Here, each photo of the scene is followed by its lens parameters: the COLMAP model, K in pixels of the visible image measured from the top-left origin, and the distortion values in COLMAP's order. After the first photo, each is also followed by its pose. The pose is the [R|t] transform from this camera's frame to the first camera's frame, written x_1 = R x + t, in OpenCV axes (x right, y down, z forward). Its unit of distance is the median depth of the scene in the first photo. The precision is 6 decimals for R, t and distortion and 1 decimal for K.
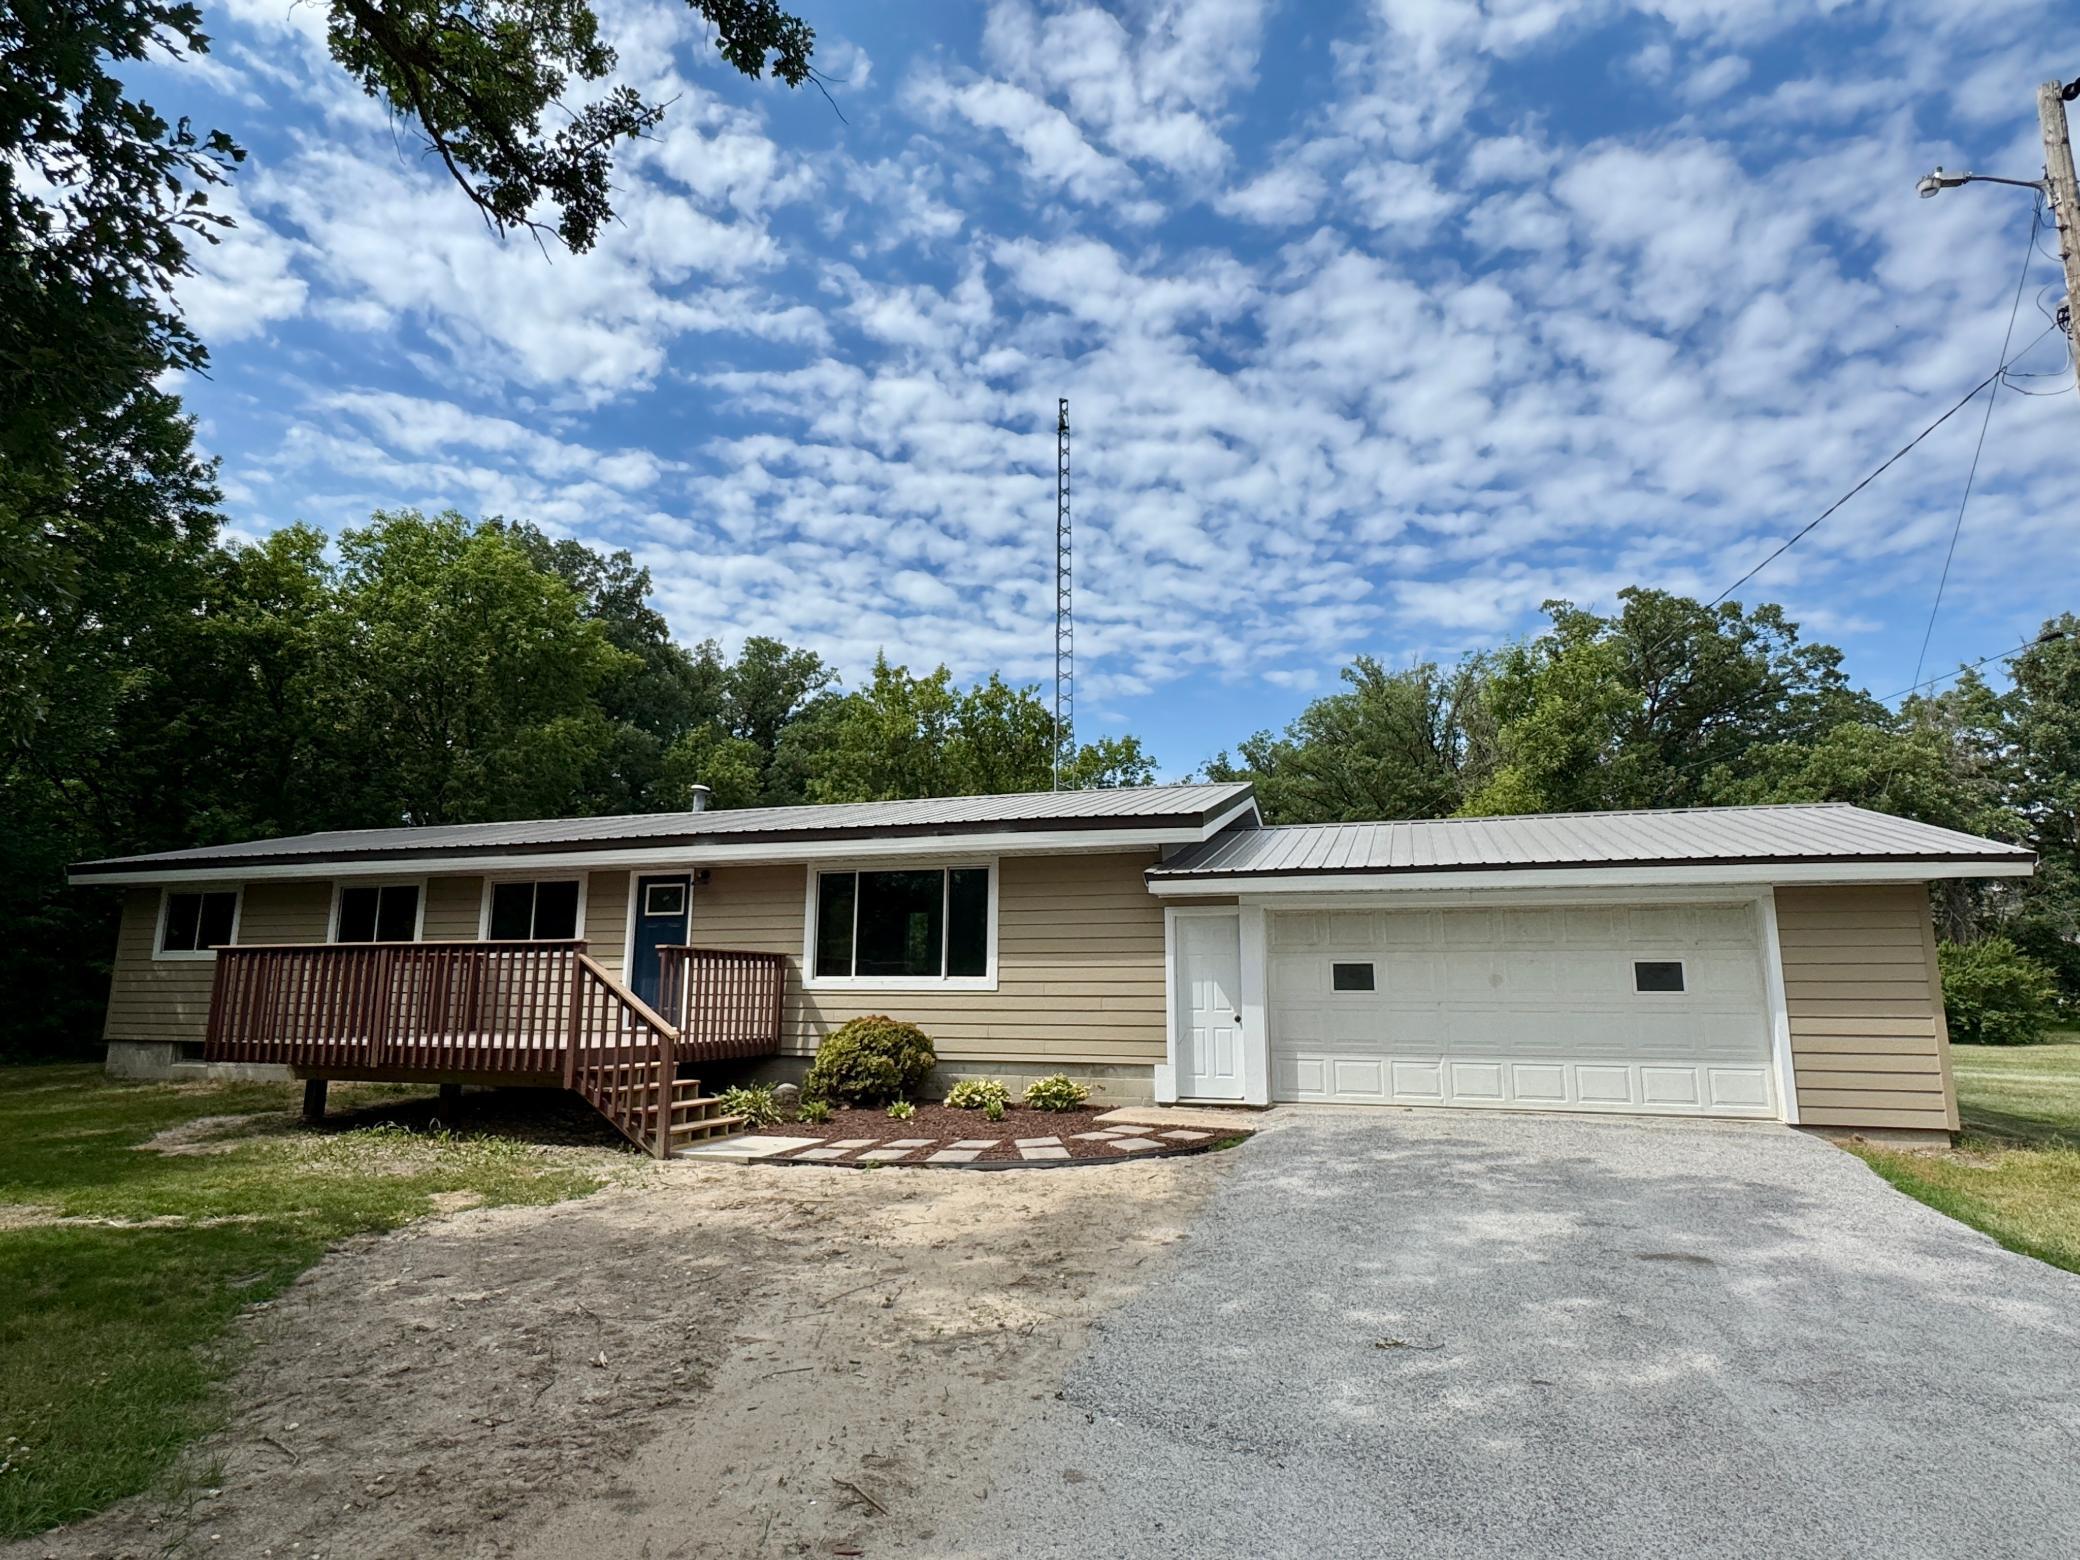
lens RADIAL K [[1113.2, 0, 1039.8], [0, 1113.2, 786.1], [0, 0, 1]] dist [-0.023591, 0.000680]
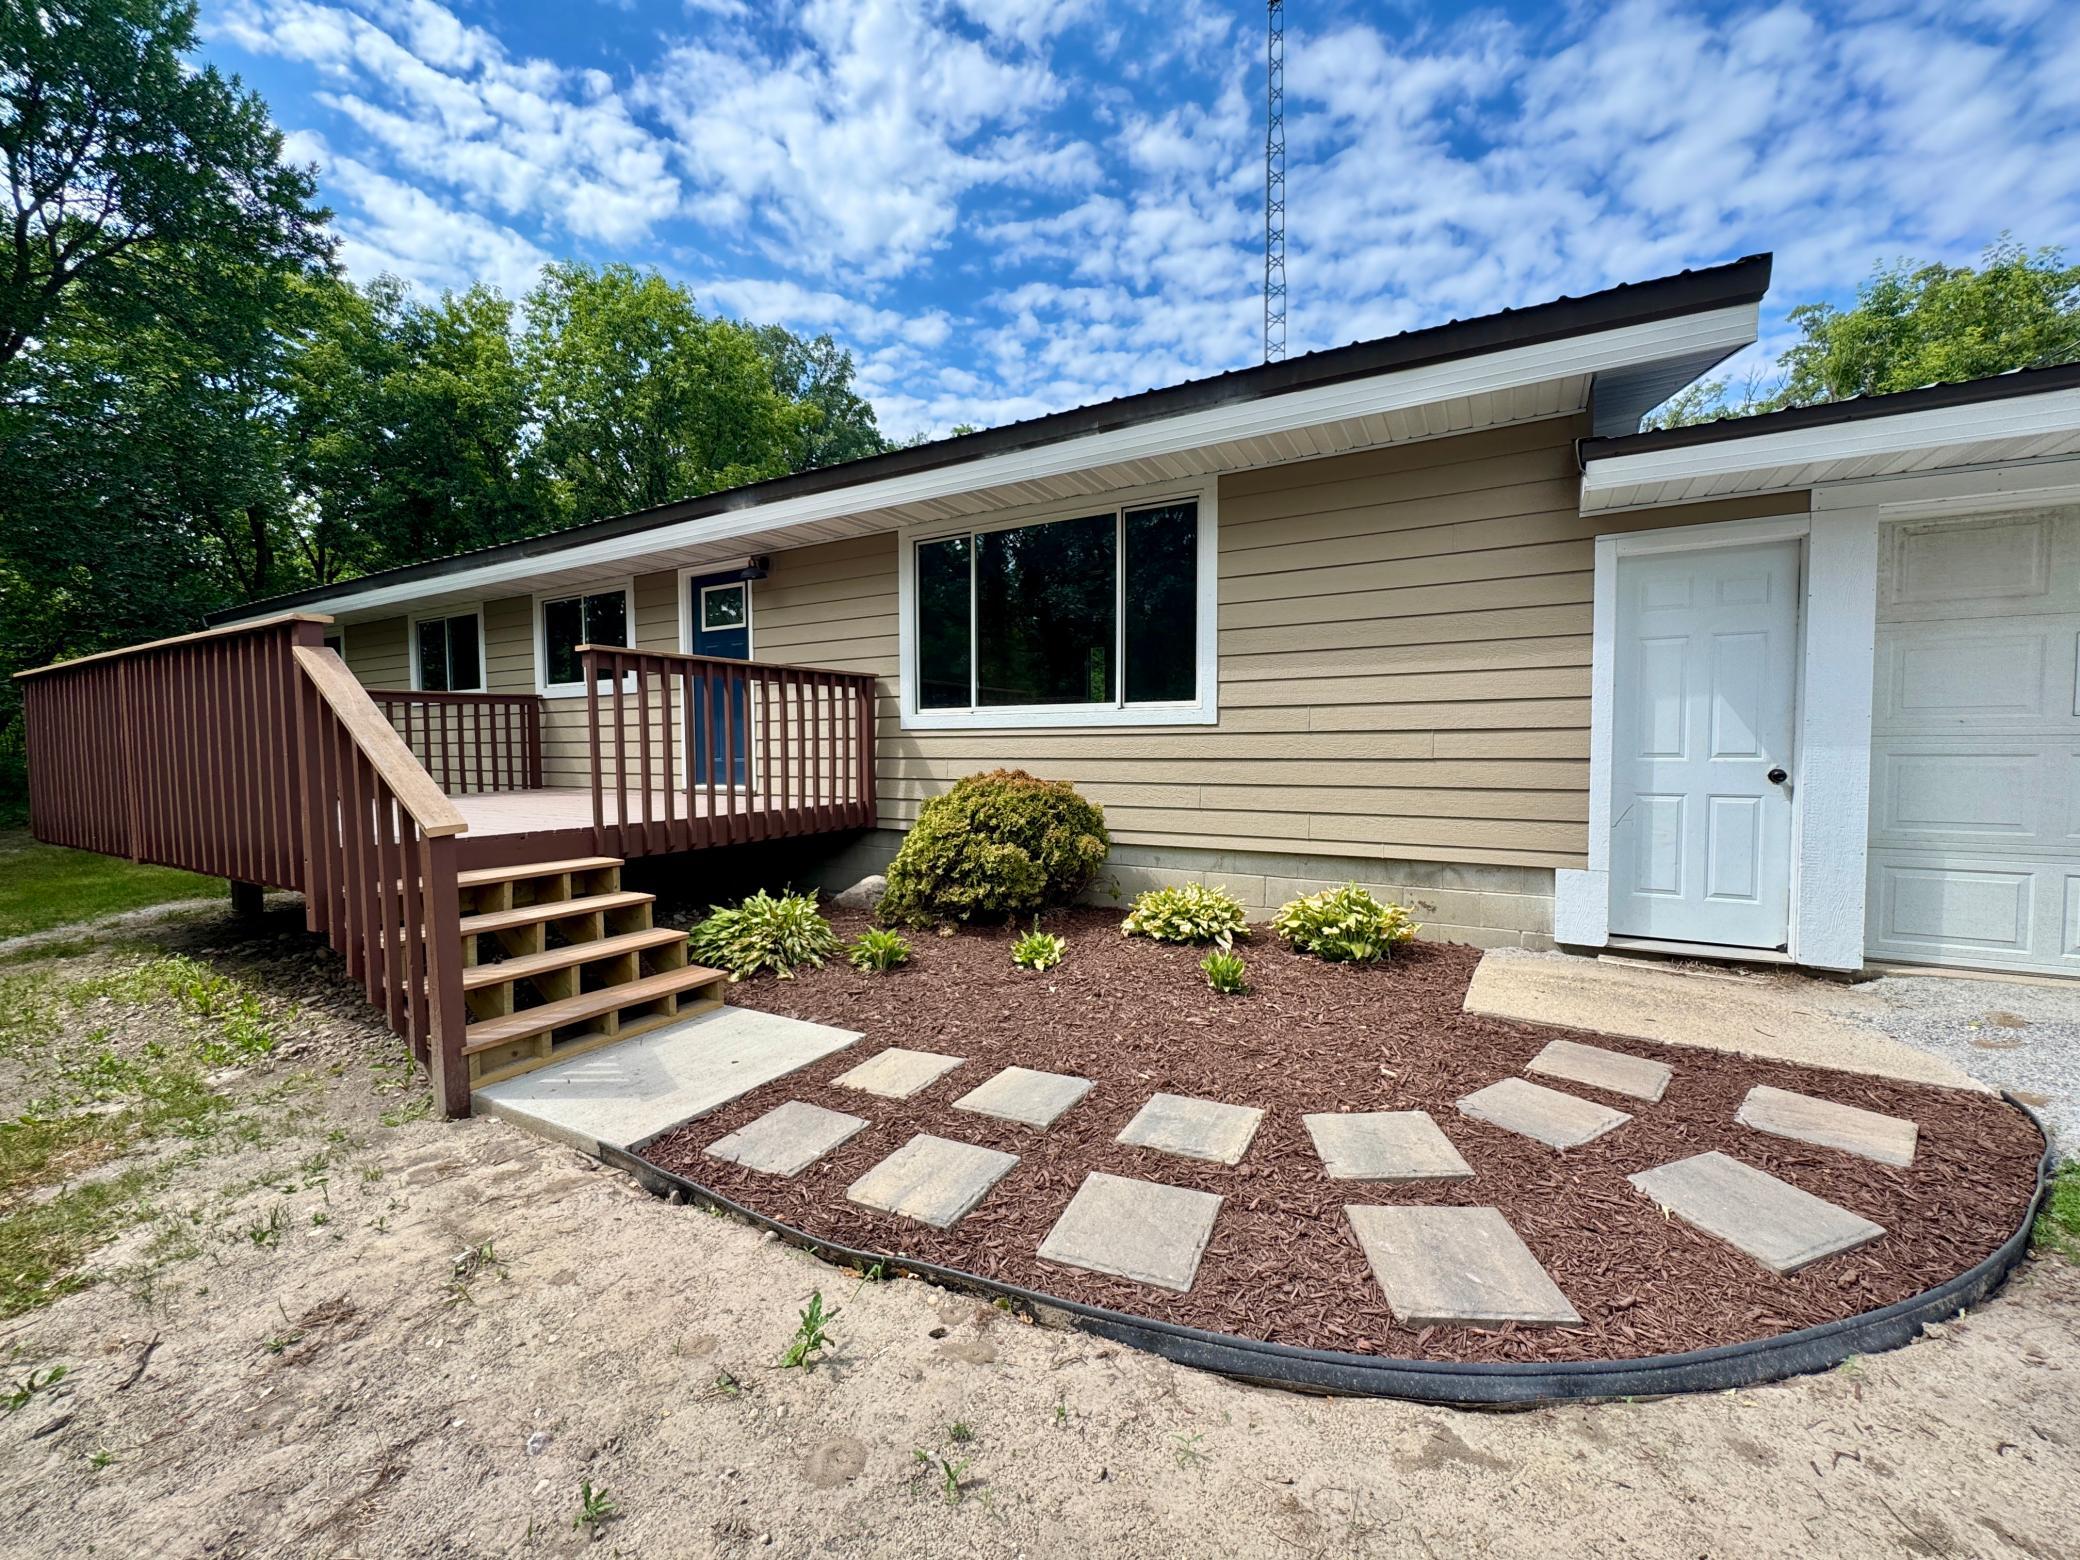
lens RADIAL K [[819.9, 0, 1045.9], [0, 819.9, 776.2], [0, 0, 1]] dist [-0.002576, -0.000060]
pose [[0.980085, 0.000091, -0.198579, -0.011214], [0.044077, 0.974956, 0.217986, 0.038855], [0.193625, -0.222397, 0.955536, 0.193512]]
